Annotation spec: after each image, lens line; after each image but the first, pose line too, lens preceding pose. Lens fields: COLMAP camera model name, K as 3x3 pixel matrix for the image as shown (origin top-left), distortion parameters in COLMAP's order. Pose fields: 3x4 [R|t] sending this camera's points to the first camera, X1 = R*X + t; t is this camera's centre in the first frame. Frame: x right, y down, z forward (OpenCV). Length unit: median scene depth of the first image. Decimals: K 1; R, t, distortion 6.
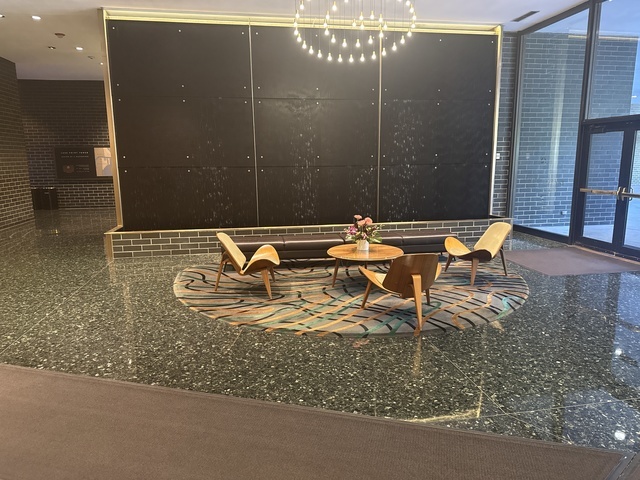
lens RADIAL K [[451.9, 0, 320.0], [0, 451.9, 240.0], [0, 0, 1]] dist [0.120487, -0.176228]
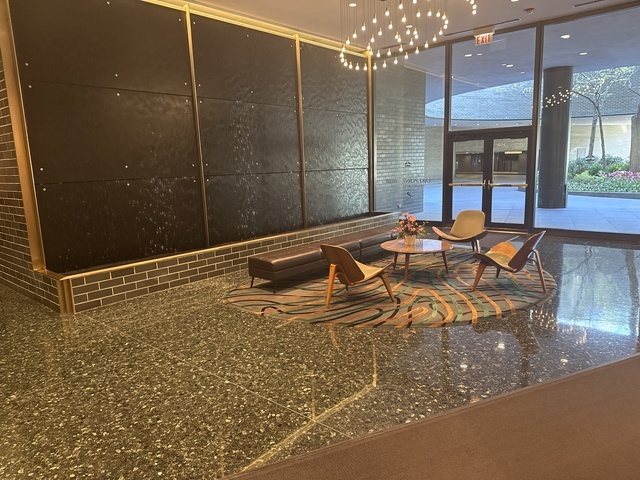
lens RADIAL K [[451.9, 0, 320.0], [0, 451.9, 240.0], [0, 0, 1]] dist [0.120487, -0.176228]
pose [[0.779998, -0.123314, 0.613512, -0.822774], [0.140538, 0.989867, 0.020284, -0.045400], [-0.609797, 0.070400, 0.789425, 0.315200]]
